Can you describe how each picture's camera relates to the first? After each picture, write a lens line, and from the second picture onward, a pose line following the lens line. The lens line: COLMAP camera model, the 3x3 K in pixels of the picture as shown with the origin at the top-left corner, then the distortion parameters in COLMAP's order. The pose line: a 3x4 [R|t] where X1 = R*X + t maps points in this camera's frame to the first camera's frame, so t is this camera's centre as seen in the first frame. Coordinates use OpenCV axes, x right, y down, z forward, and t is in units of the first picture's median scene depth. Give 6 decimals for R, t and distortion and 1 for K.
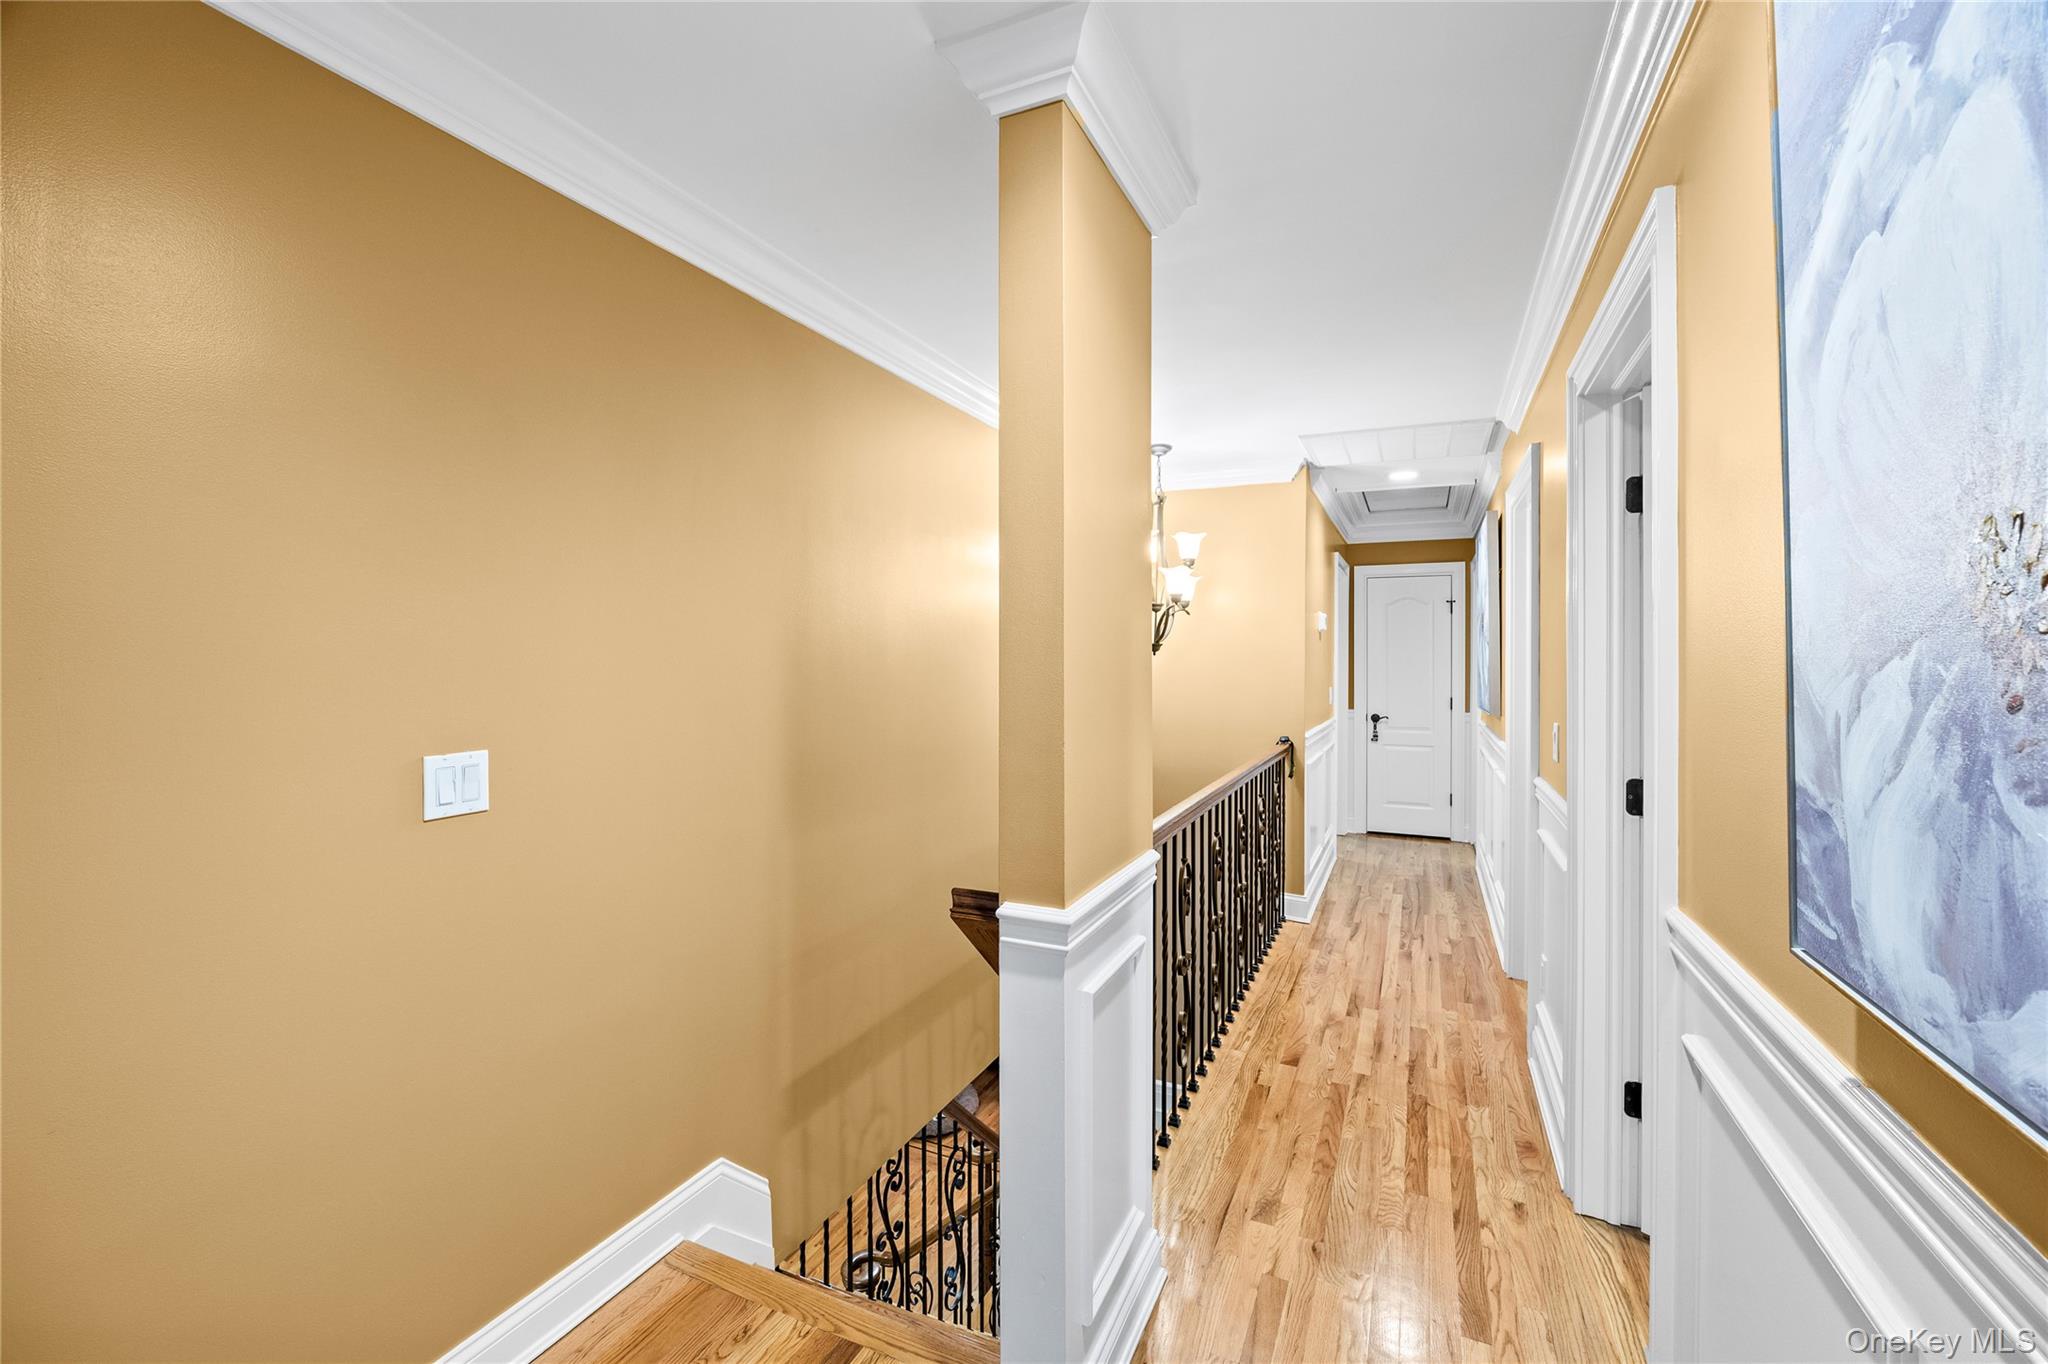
lens RADIAL K [[845.7, 0, 1023.8], [0, 845.7, 673.6], [0, 0, 1]] dist [0.000743, 0.000026]
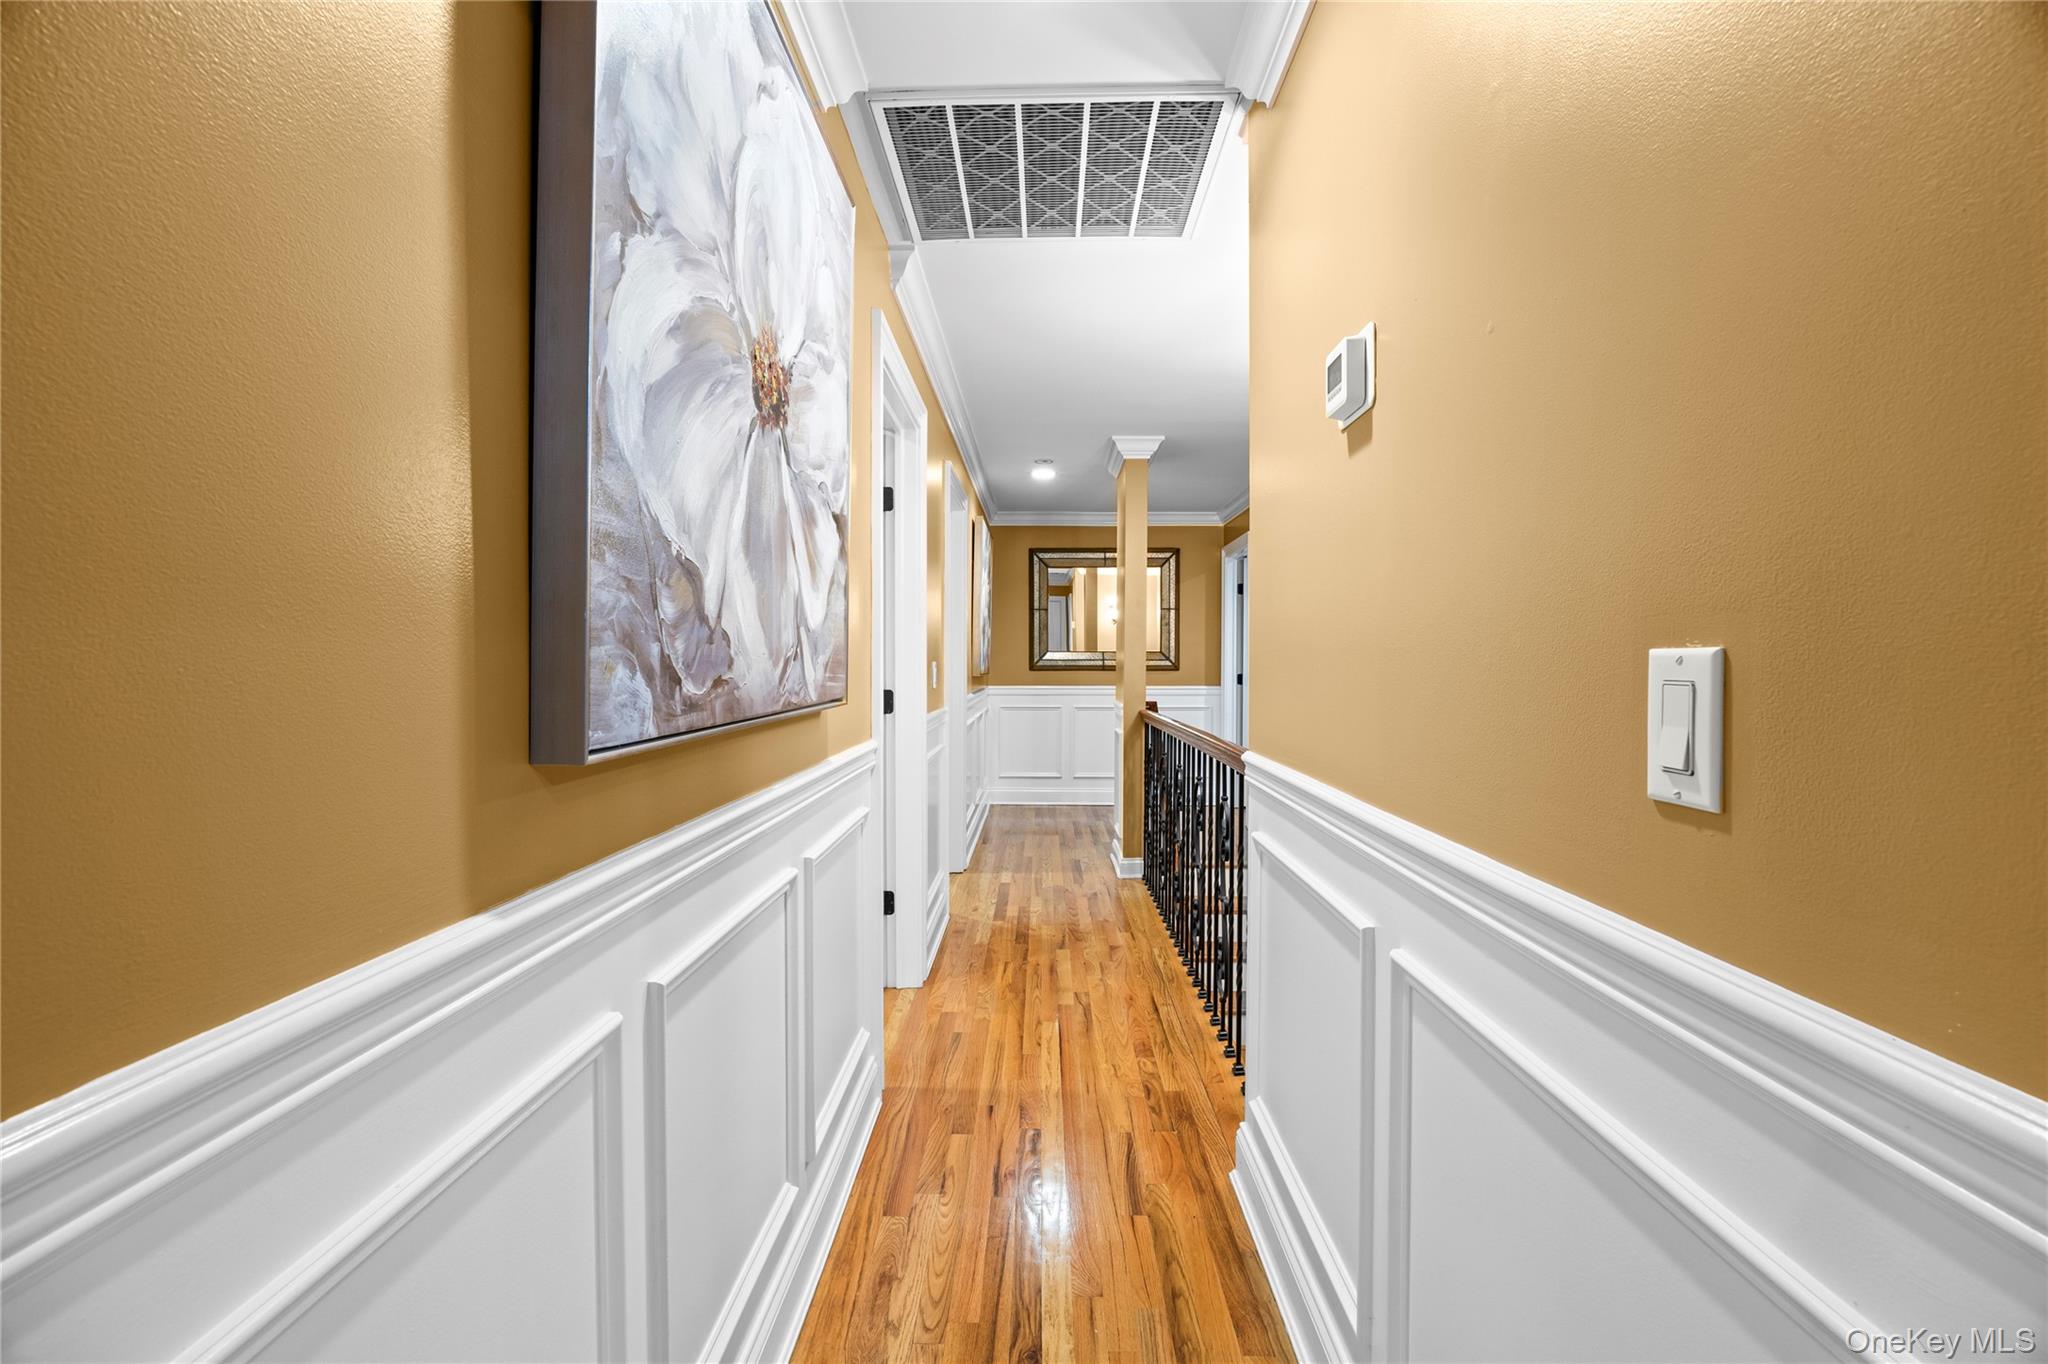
lens RADIAL K [[897.7, 0, 1022.6], [0, 897.7, 675.1], [0, 0, 1]] dist [-0.001211, -0.000138]
pose [[-0.914605, 0.004755, -0.404319, 0.758546], [-0.003538, 0.999798, 0.019762, 0.034752], [0.404332, 0.019505, -0.914404, 1.677281]]
